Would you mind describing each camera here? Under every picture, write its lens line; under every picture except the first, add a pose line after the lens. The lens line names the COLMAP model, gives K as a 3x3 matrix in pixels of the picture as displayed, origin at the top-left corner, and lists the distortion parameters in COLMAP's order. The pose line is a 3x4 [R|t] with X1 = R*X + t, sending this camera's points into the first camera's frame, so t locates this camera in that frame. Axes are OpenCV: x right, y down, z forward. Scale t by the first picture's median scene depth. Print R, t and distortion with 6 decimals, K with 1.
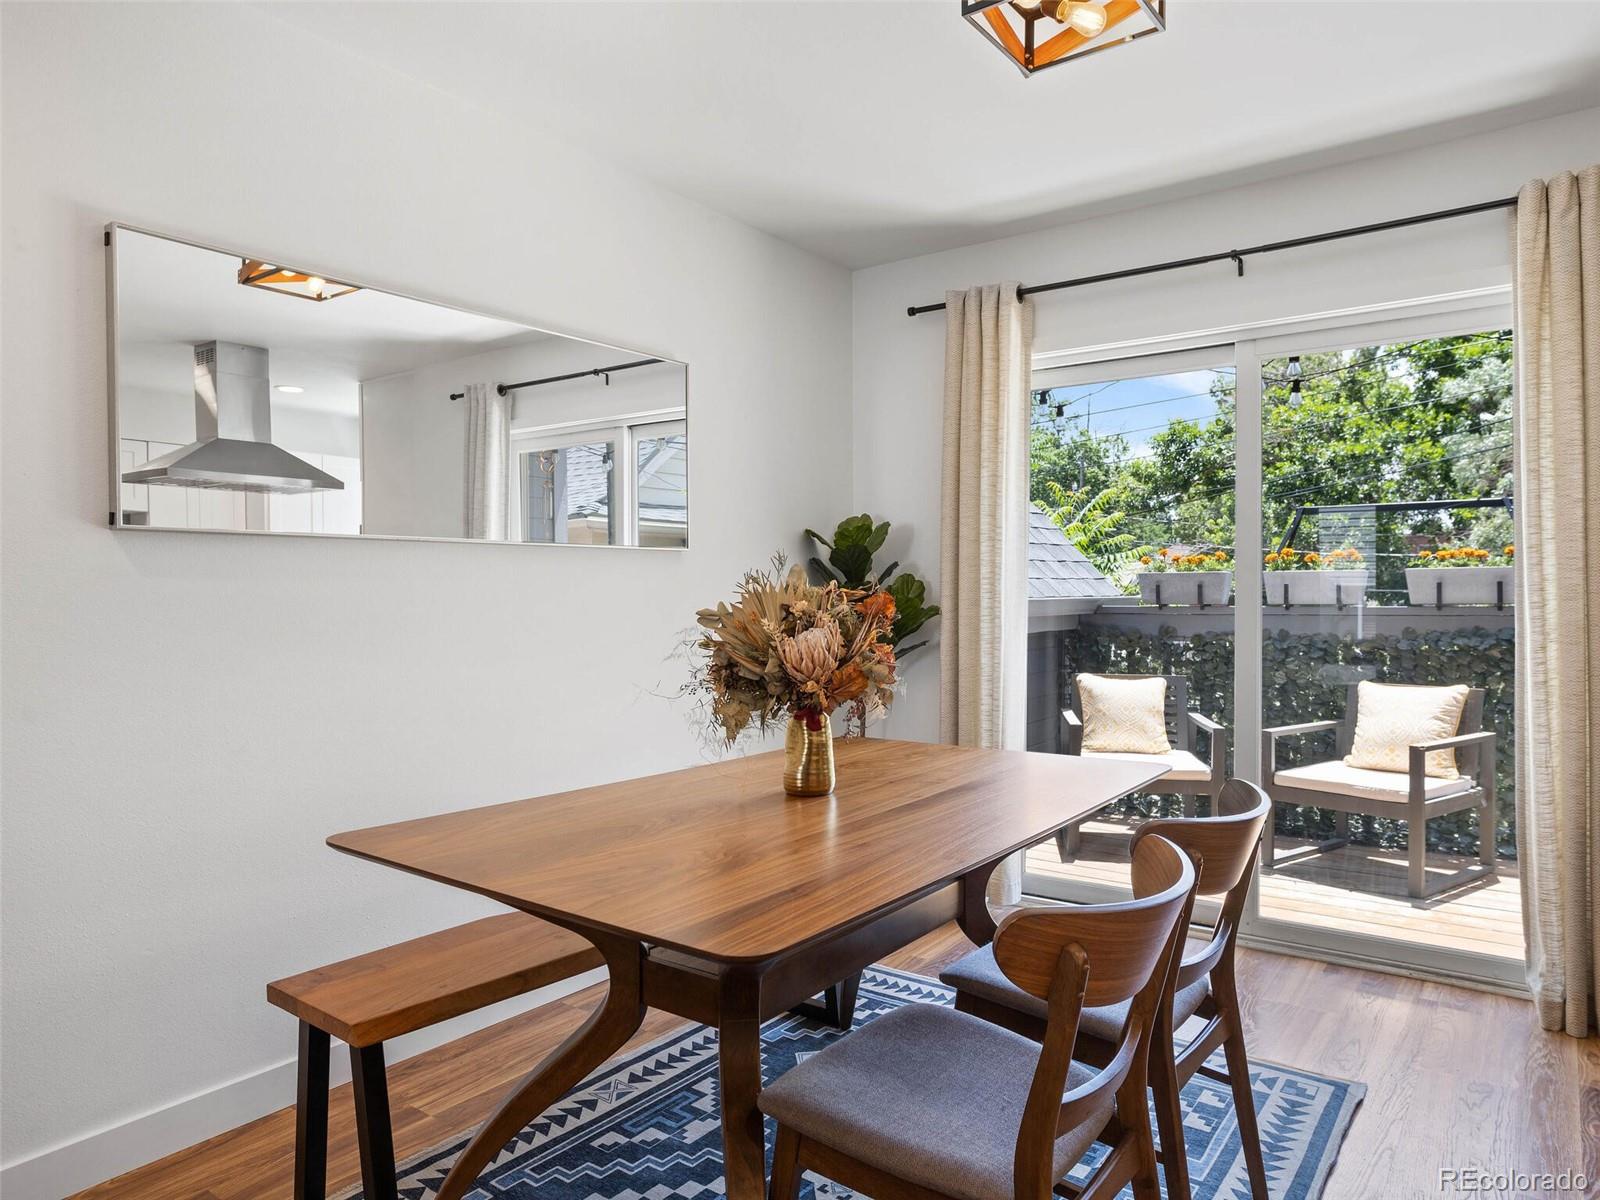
lens RADIAL K [[1041.5, 0, 806.9], [0, 1041.5, 603.3], [0, 0, 1]] dist [-0.024973, 0.018343]
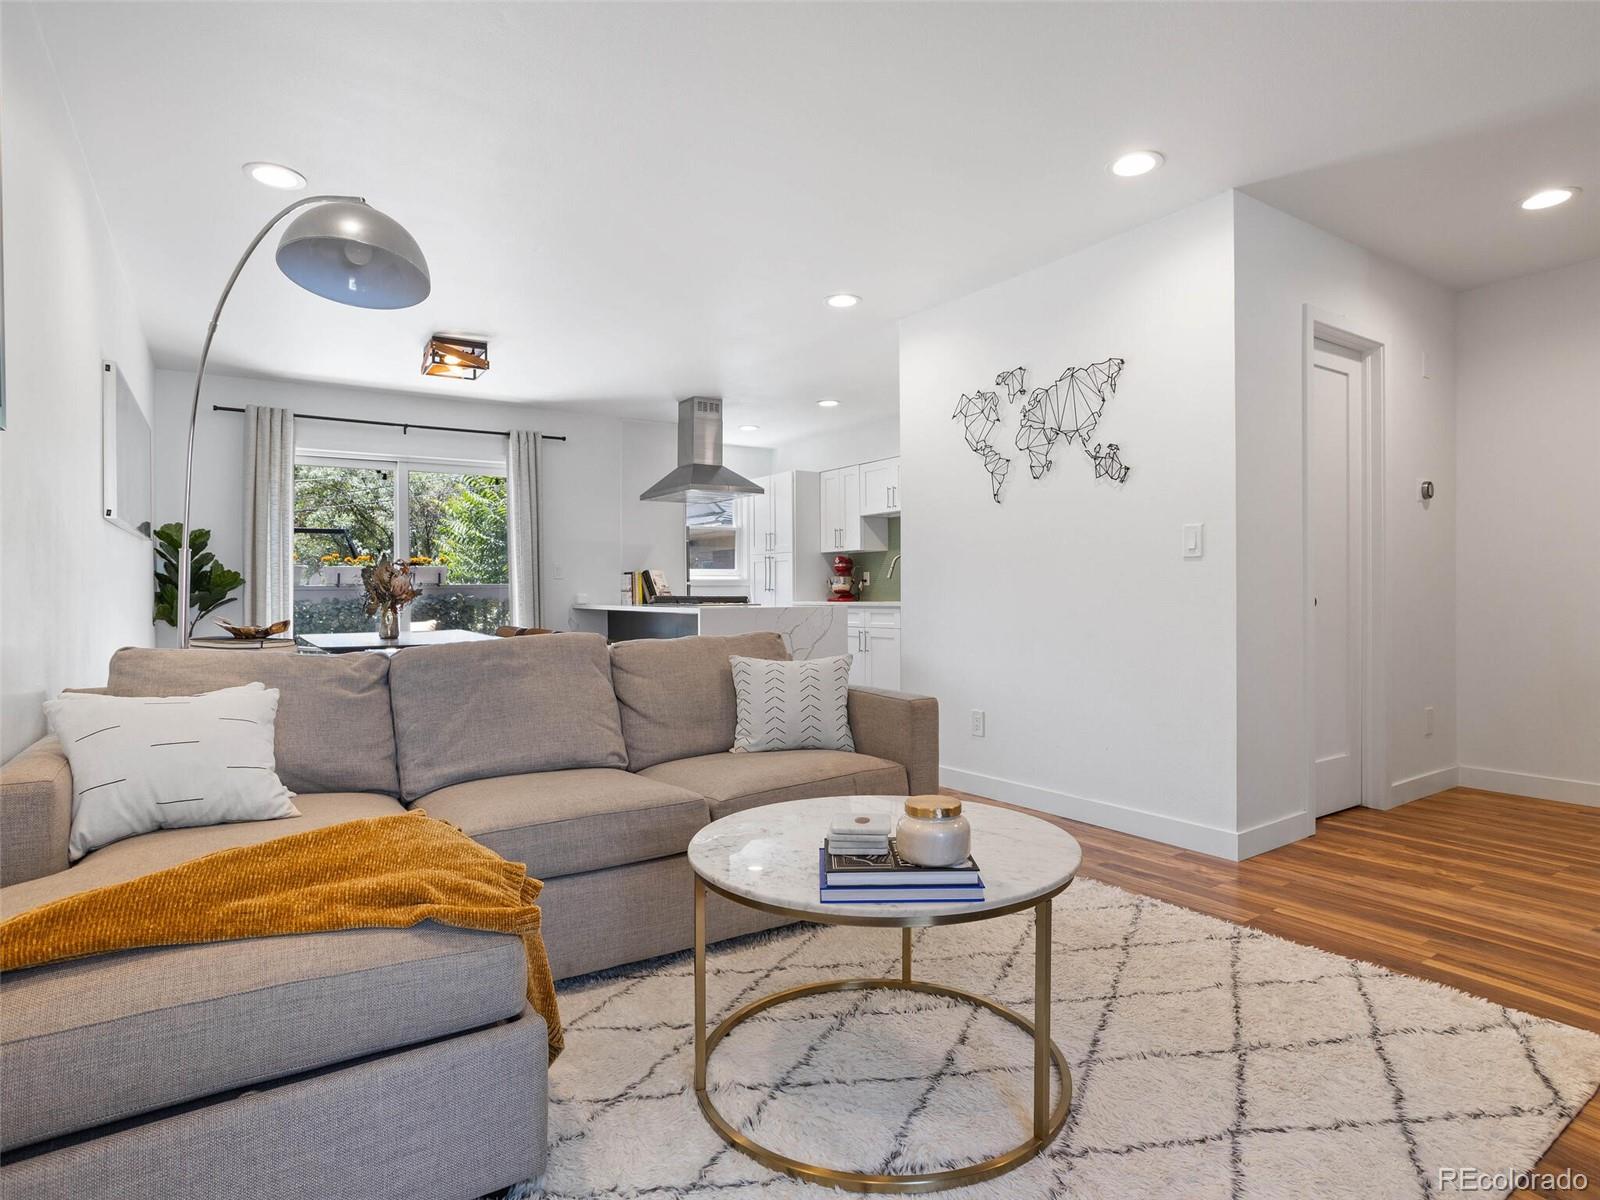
lens RADIAL K [[870.8, 0, 809.7], [0, 870.8, 595.1], [0, 0, 1]] dist [-0.047561, 0.030260]
pose [[0.337037, -0.003667, 0.941484, -0.762542], [0.016889, 0.999855, -0.002152, 0.042515], [-0.941340, 0.016626, 0.337051, -0.339905]]
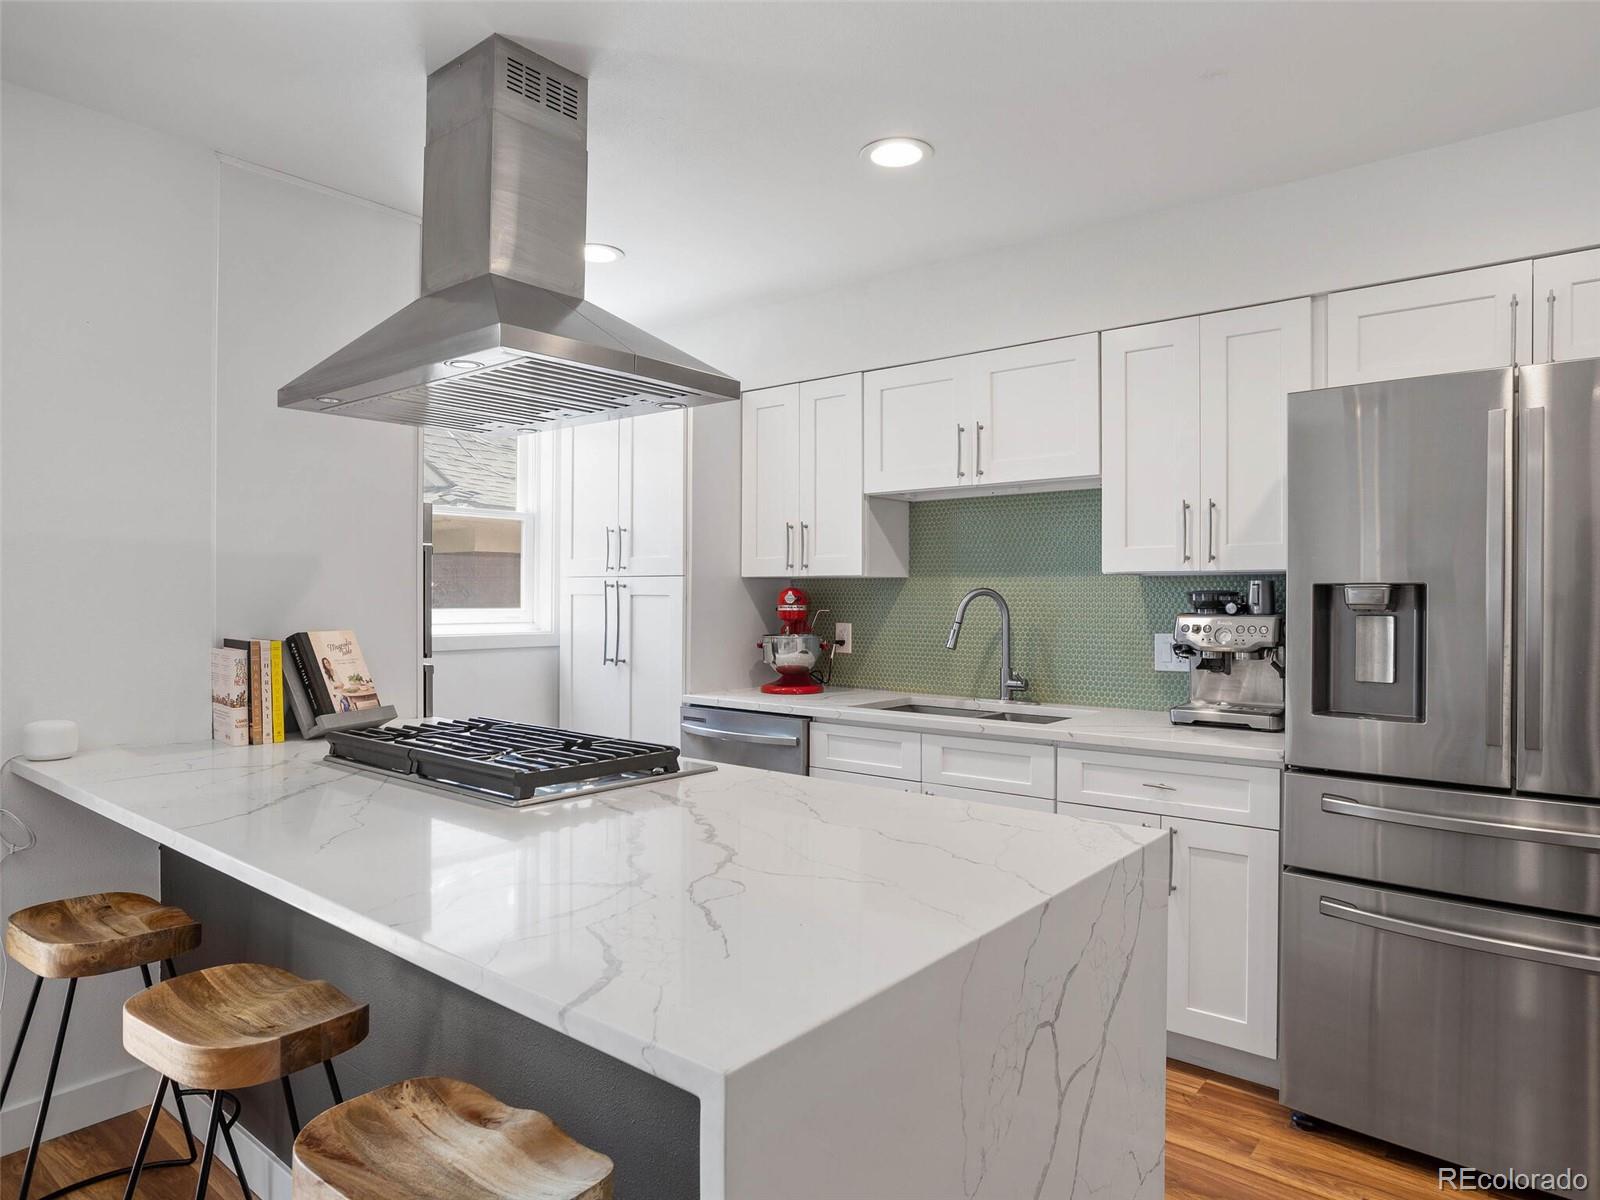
lens RADIAL K [[980.2, 0, 806.3], [0, 980.2, 598.3], [0, 0, 1]] dist [-0.027881, 0.018371]
pose [[0.050307, -0.000841, 0.998733, 0.052885], [0.007023, 0.999975, 0.000488, -0.028904], [-0.998709, 0.006989, 0.050311, 0.135658]]
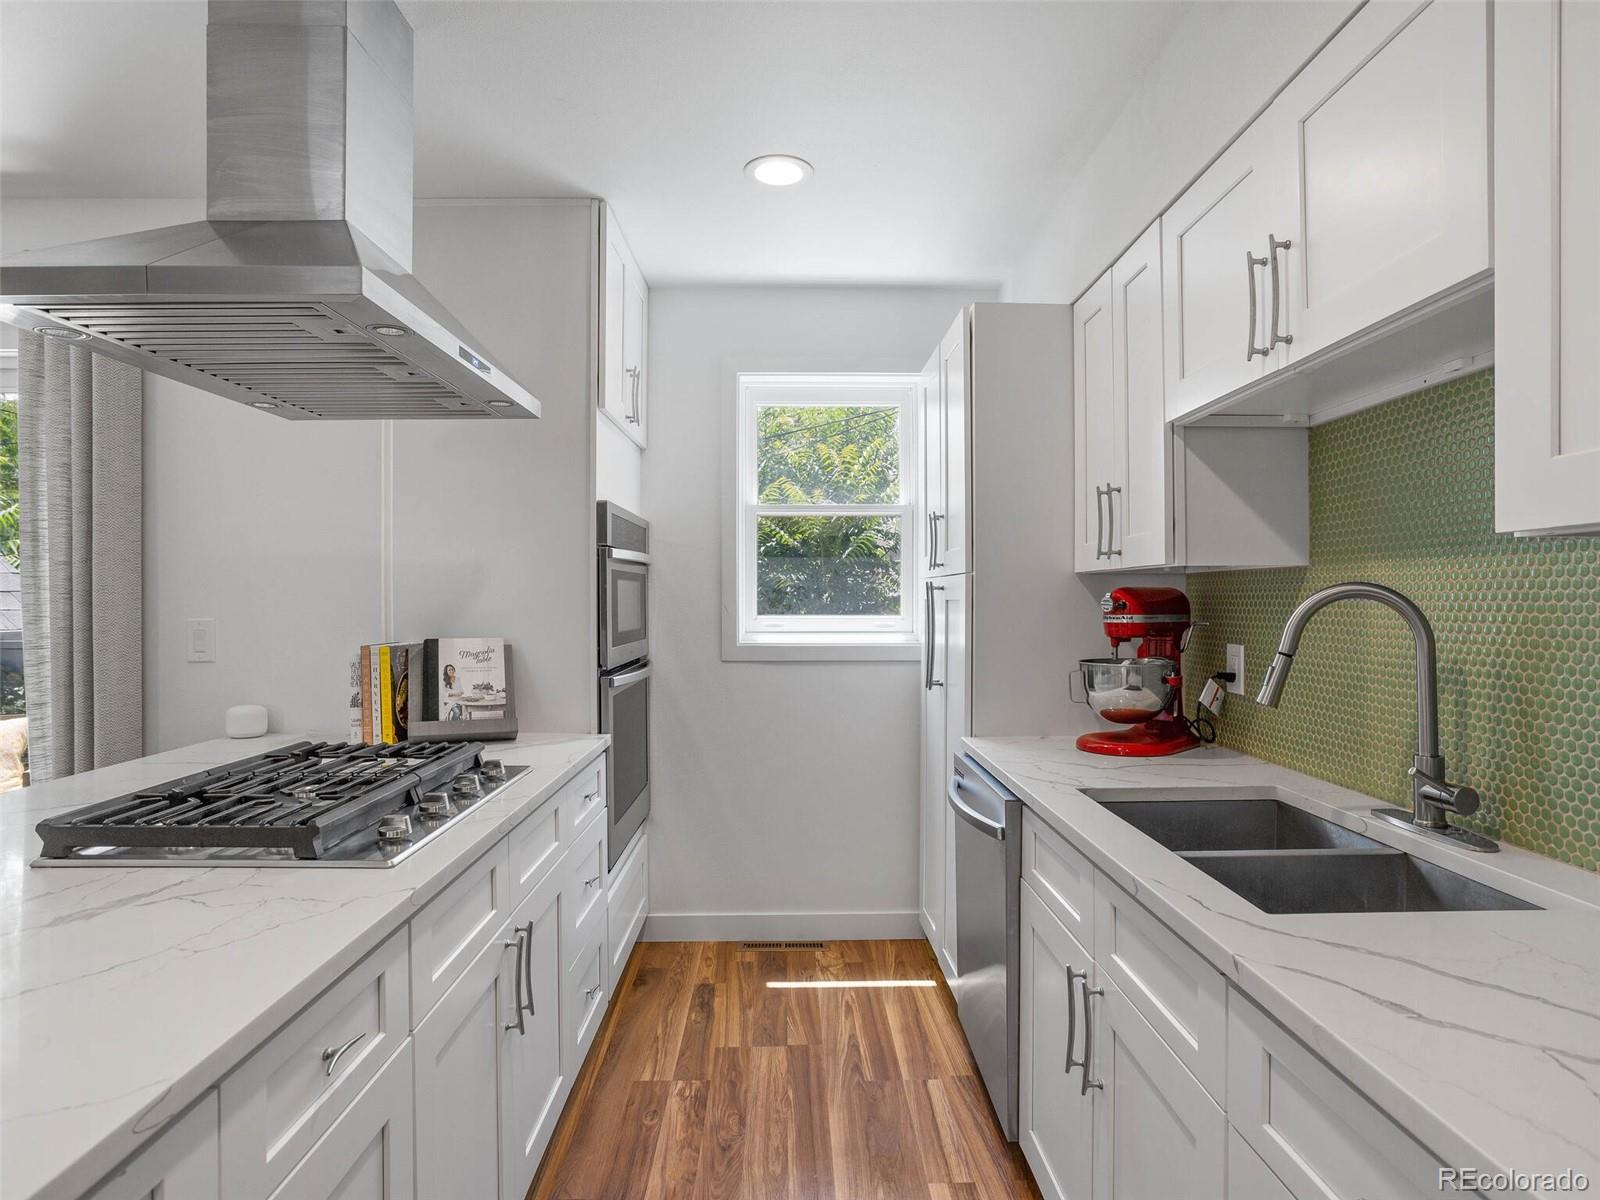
lens RADIAL K [[913.4, 0, 795.0], [0, 913.4, 601.1], [0, 0, 1]] dist [-0.024221, 0.007205]
pose [[0.798686, -0.001201, 0.601747, 0.451147], [0.006988, 0.999949, -0.007279, -0.027735], [-0.601707, 0.010019, 0.798654, -0.104281]]
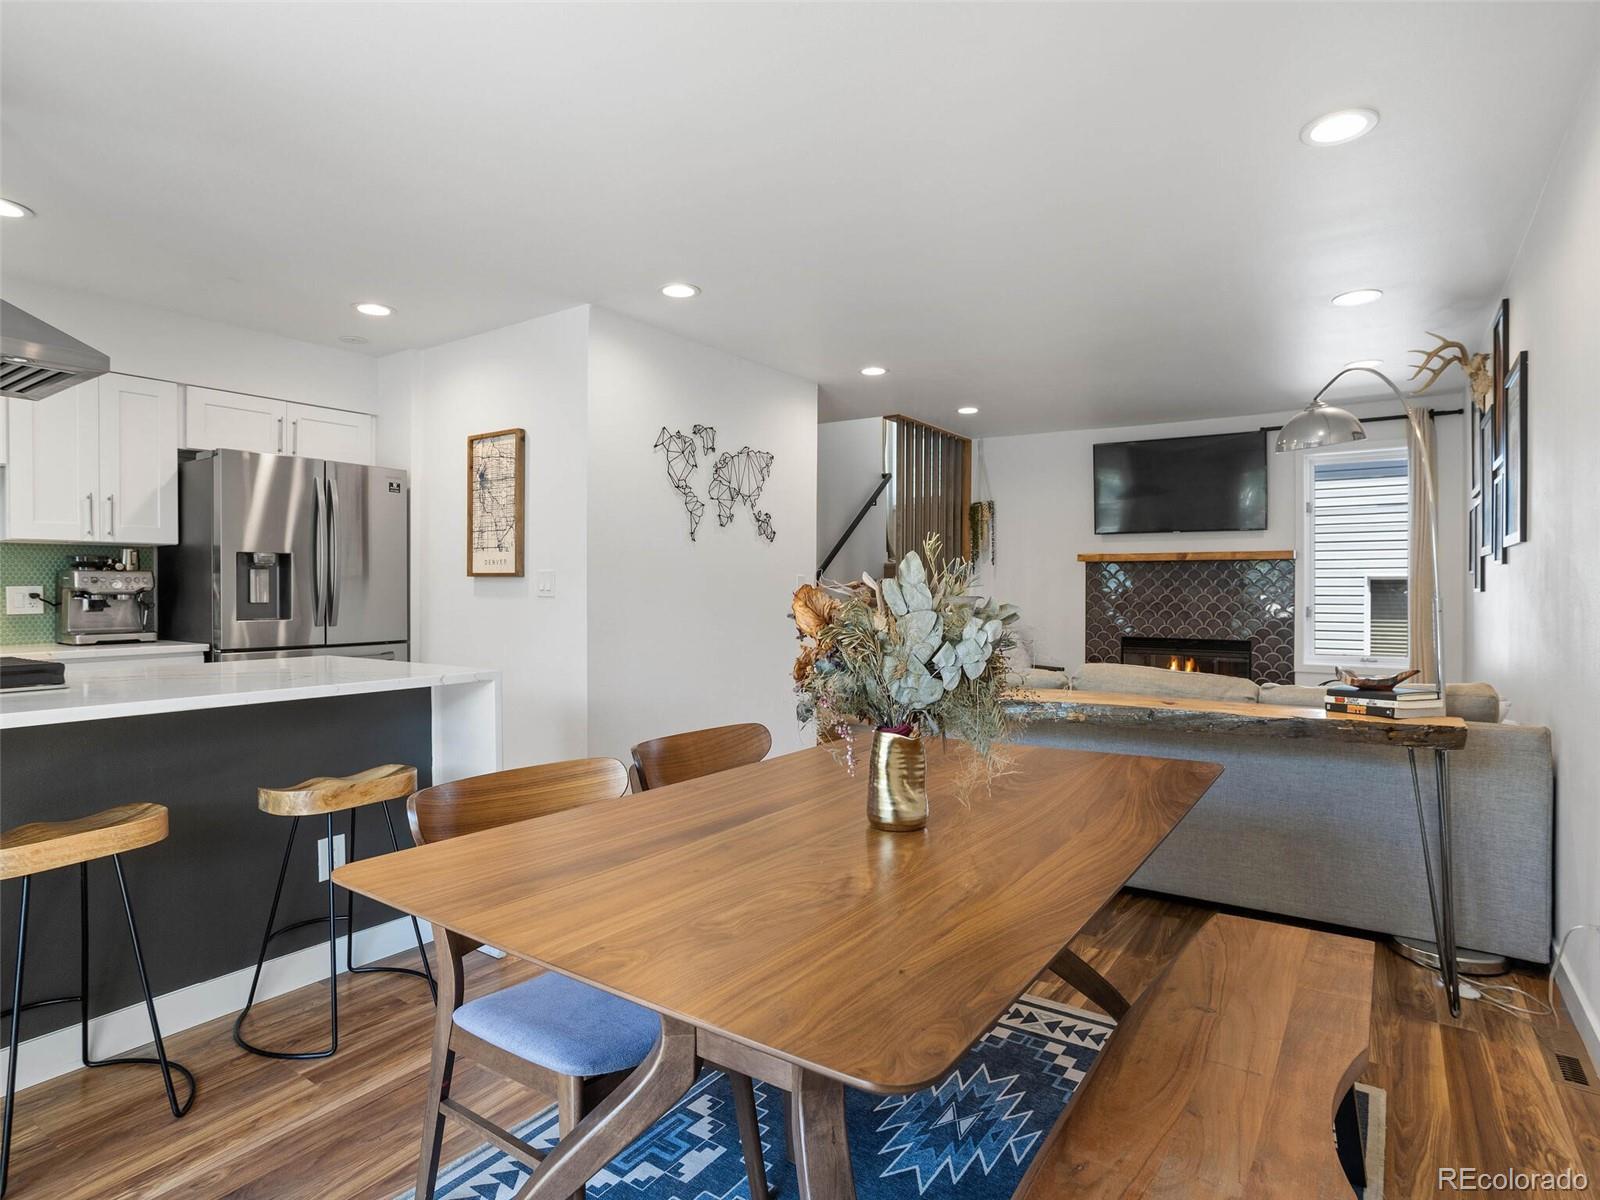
lens RADIAL K [[870.8, 0, 797.7], [0, 870.8, 585.2], [0, 0, 1]] dist [-0.047561, 0.030260]
pose [[-0.999547, 0.001821, -0.030049, 0.045689], [0.001536, 0.999954, 0.009487, -0.009066], [0.030065, 0.009437, -0.999503, 0.750980]]
